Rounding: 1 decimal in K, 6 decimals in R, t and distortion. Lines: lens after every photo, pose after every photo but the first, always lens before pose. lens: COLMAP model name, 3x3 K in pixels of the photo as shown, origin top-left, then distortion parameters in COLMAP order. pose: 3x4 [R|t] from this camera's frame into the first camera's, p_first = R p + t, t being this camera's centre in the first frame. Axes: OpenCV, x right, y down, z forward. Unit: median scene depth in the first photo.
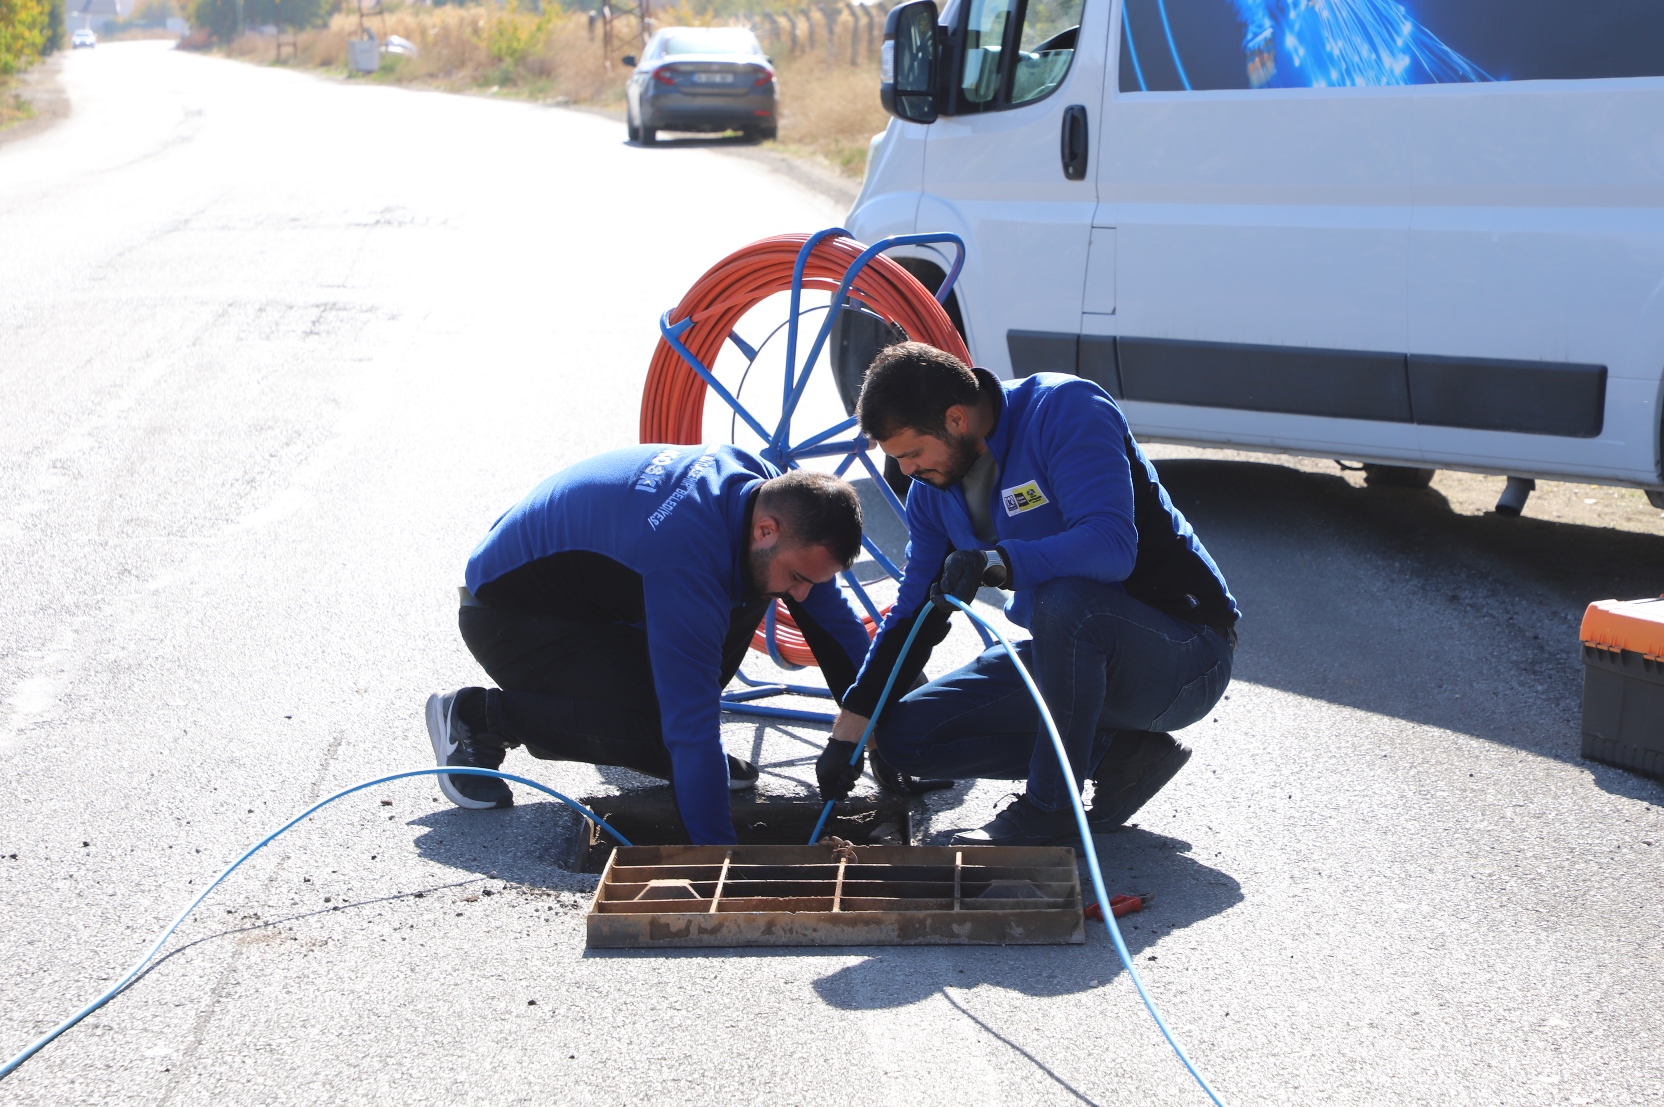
lens RADIAL K [[5172.8, 0, 832.0], [0, 5172.8, 553.5], [0, 0, 1]] dist [0.773510, -0.085307]
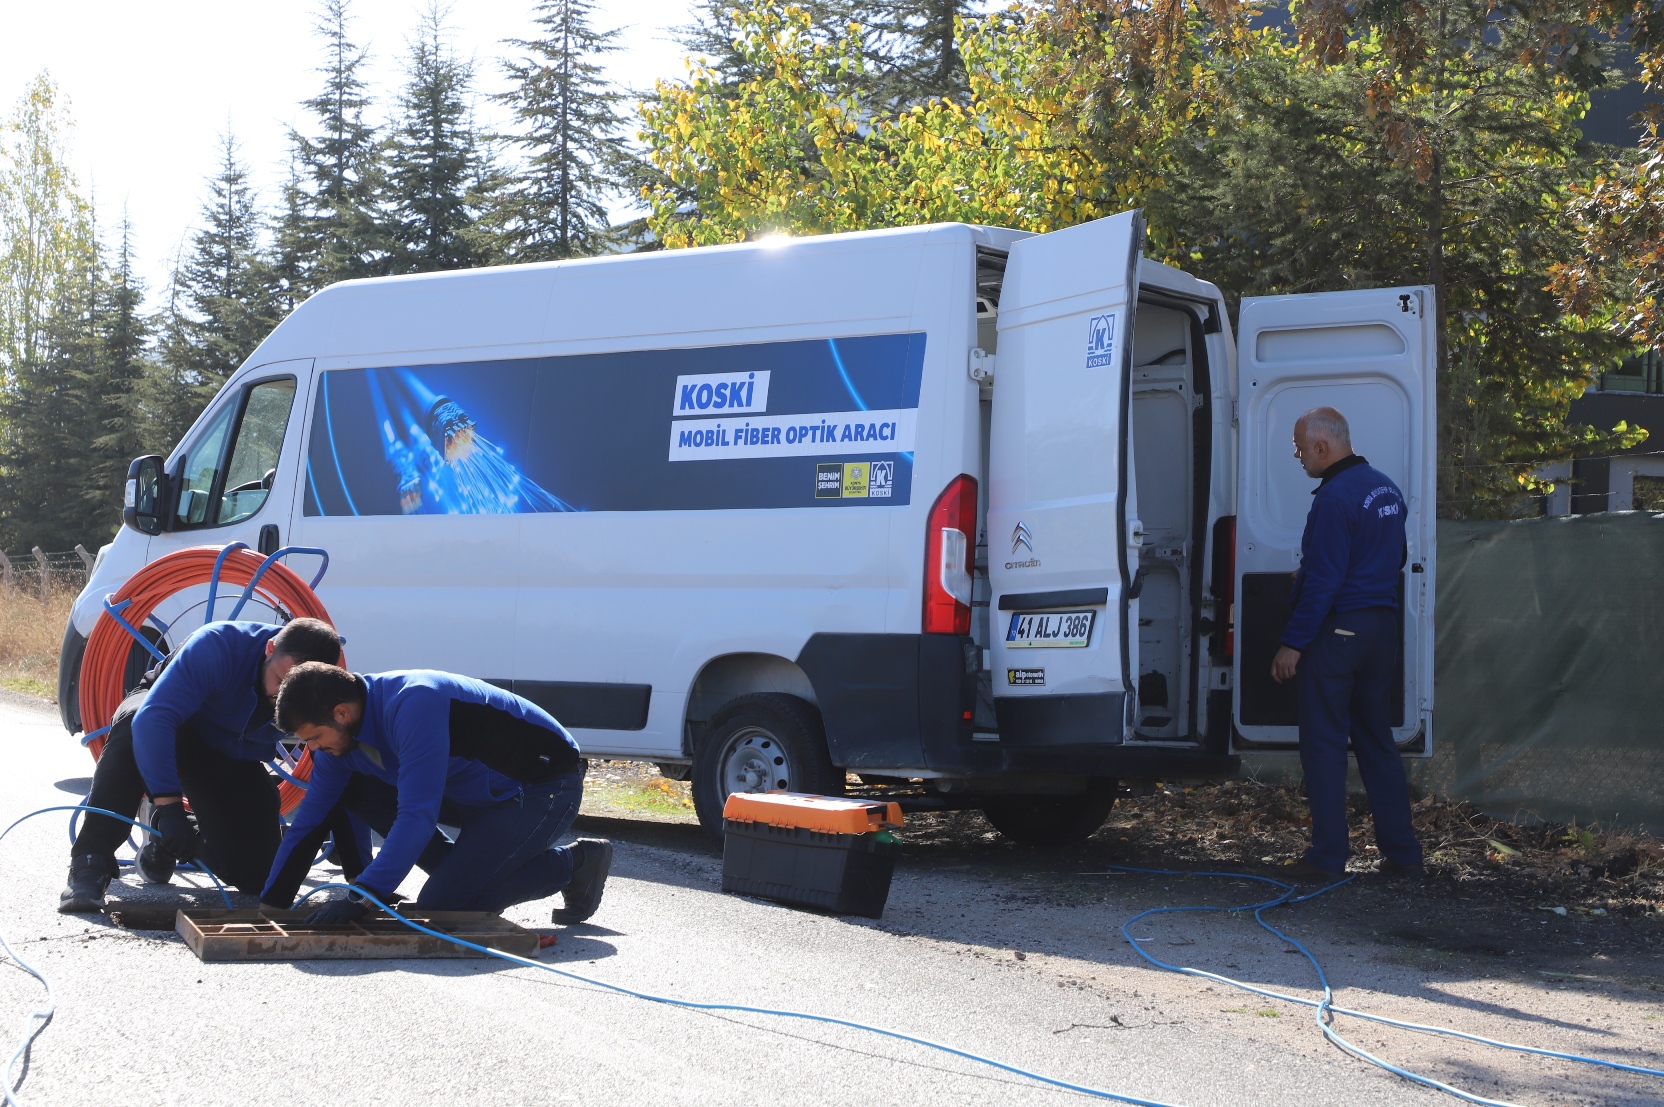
lens RADIAL K [[3253.0, 0, 889.6], [0, 3253.0, 556.4], [0, 0, 1]] dist [0.489777, -3.172772]
pose [[0.944568, 0.055785, 0.323543, -0.102629], [-0.016382, 0.992240, -0.123255, 0.044135], [-0.327908, 0.111122, 0.938151, 0.022012]]
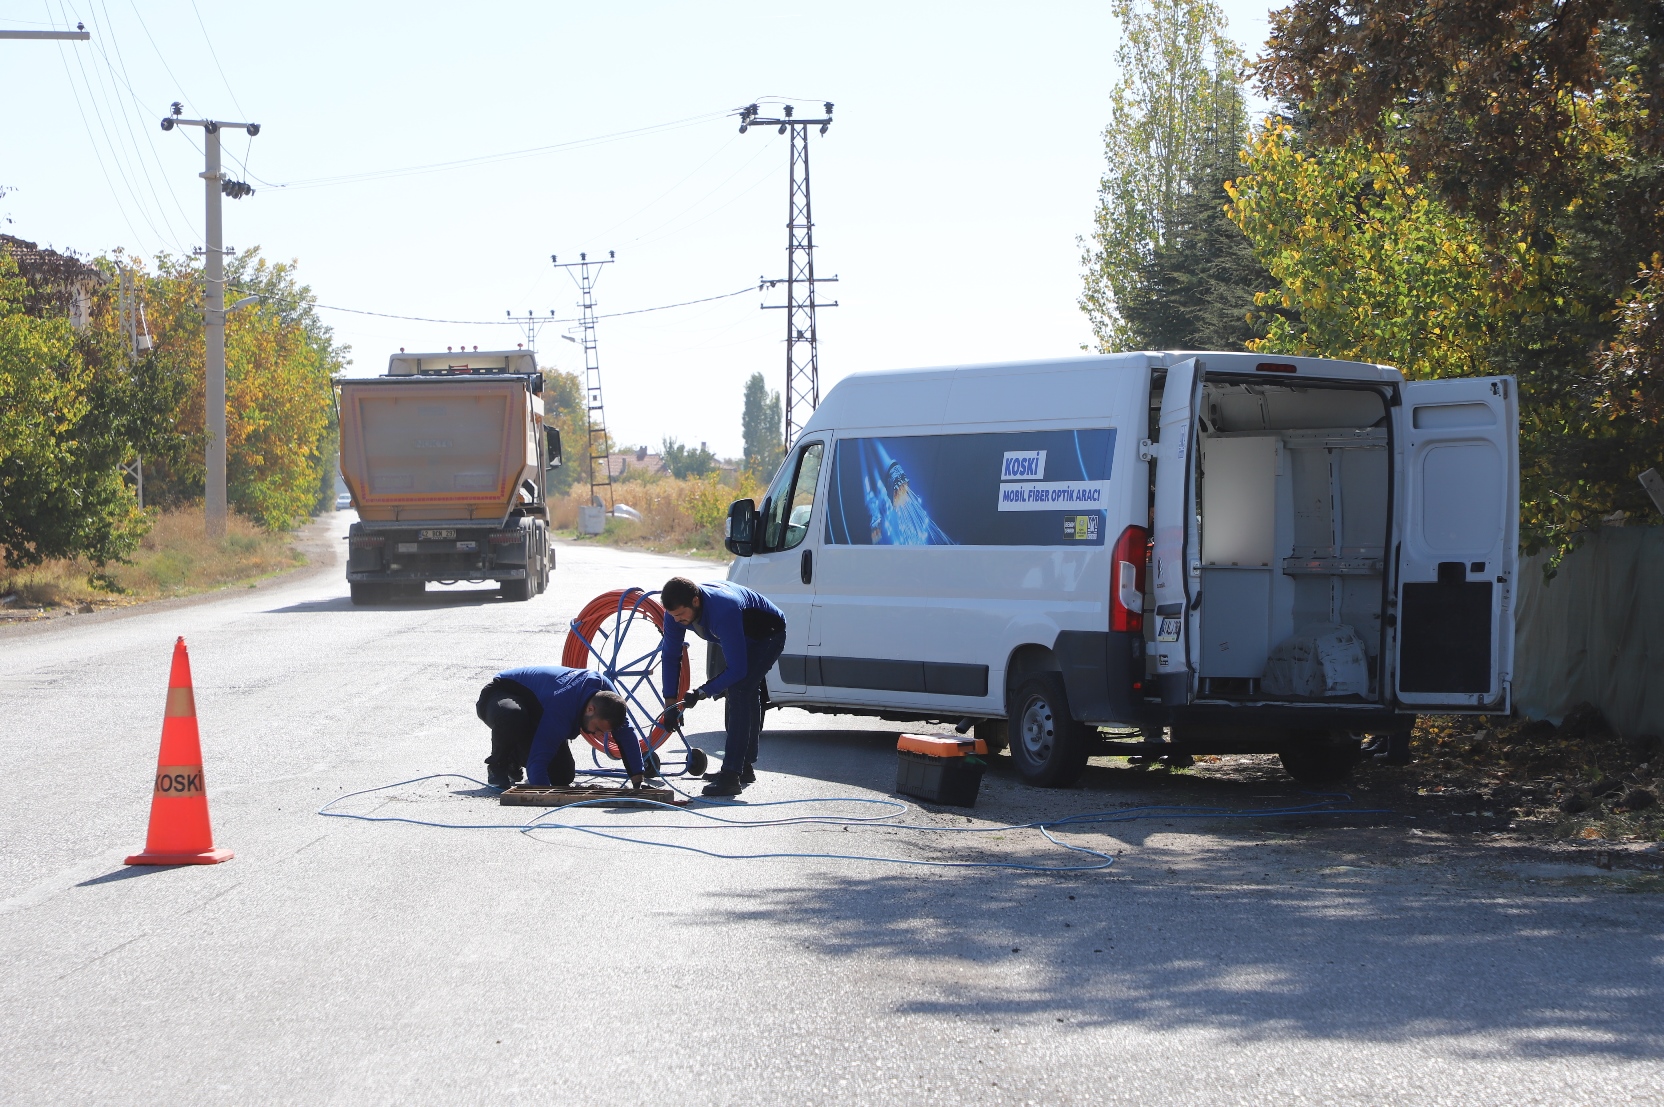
lens RADIAL K [[5172.8, 0, 832.0], [0, 5172.8, 553.5], [0, 0, 1]] dist [0.773510, -0.085307]
pose [[0.998351, 0.032601, -0.047256, 0.169258], [-0.036742, 0.995303, -0.089570, 0.114481], [0.044114, 0.091158, 0.994859, -1.209049]]
